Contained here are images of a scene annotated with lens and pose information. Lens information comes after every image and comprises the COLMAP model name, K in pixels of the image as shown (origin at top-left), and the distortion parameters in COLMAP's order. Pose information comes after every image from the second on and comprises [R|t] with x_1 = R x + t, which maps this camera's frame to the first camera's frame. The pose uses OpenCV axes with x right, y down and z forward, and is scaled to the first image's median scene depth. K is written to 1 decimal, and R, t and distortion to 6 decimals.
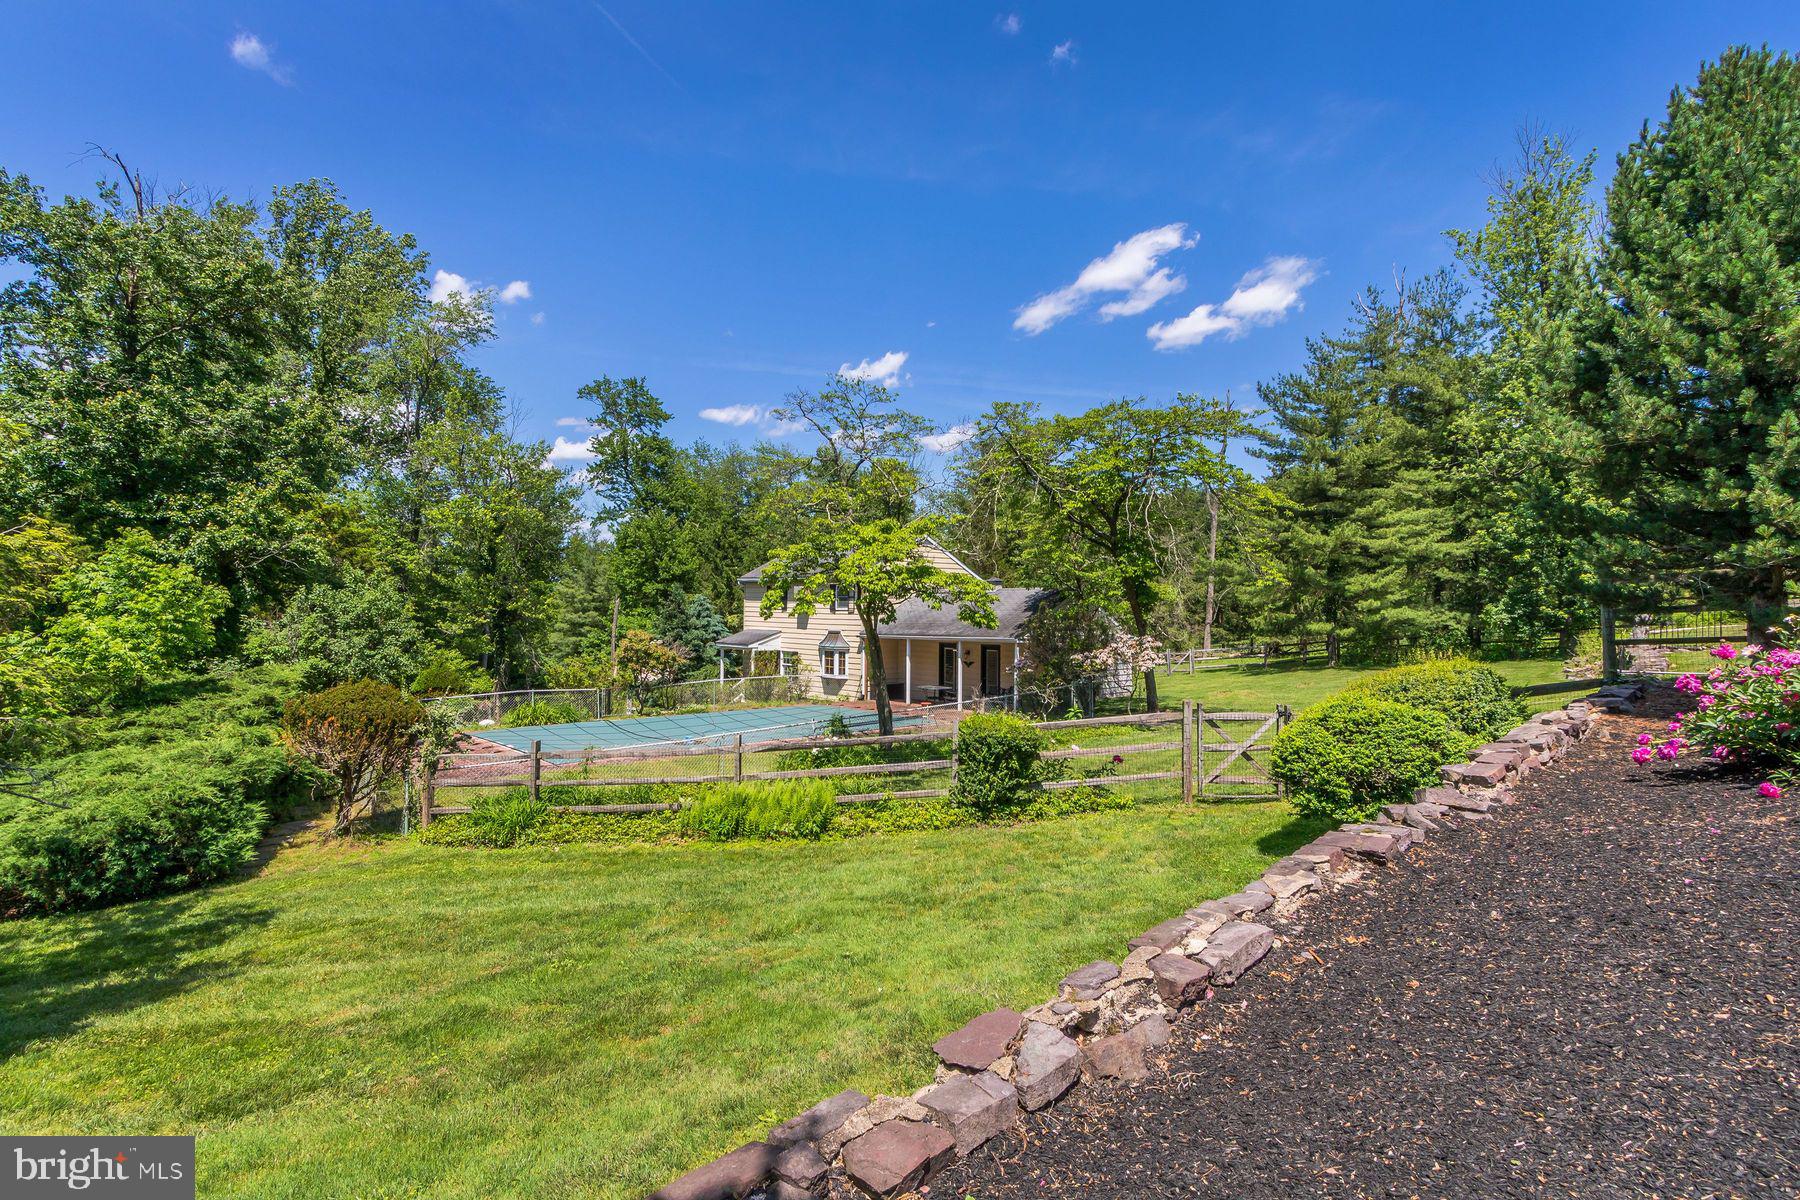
lens RADIAL K [[836.7, 0, 892.3], [0, 836.7, 609.7], [0, 0, 1]] dist [0.001542, -0.000129]
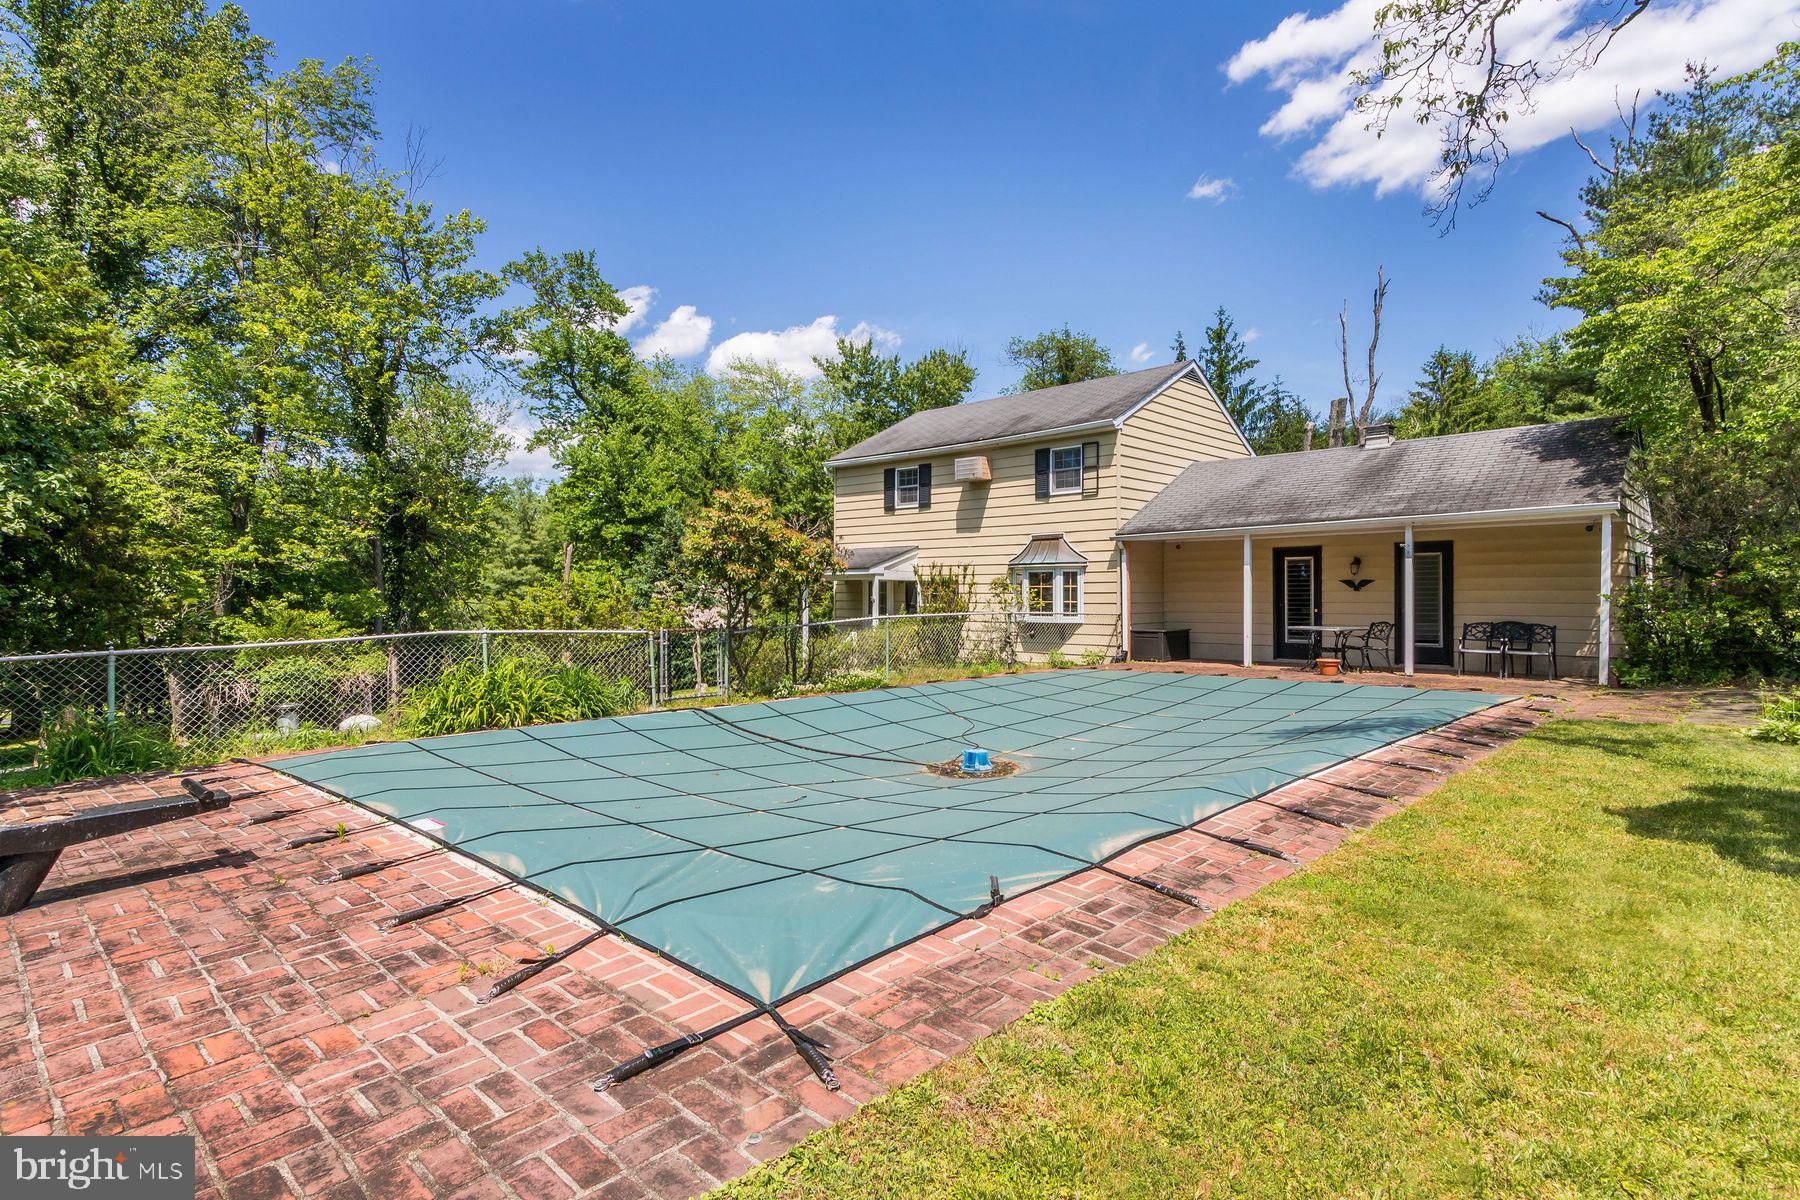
lens RADIAL K [[882.5, 0, 902.2], [0, 882.5, 608.9], [0, 0, 1]] dist [-0.001721, -0.000412]
pose [[0.996916, -0.015270, 0.076978, -0.099031], [0.013751, 0.999701, 0.020224, 0.029065], [-0.077263, -0.019103, 0.996828, 0.216209]]
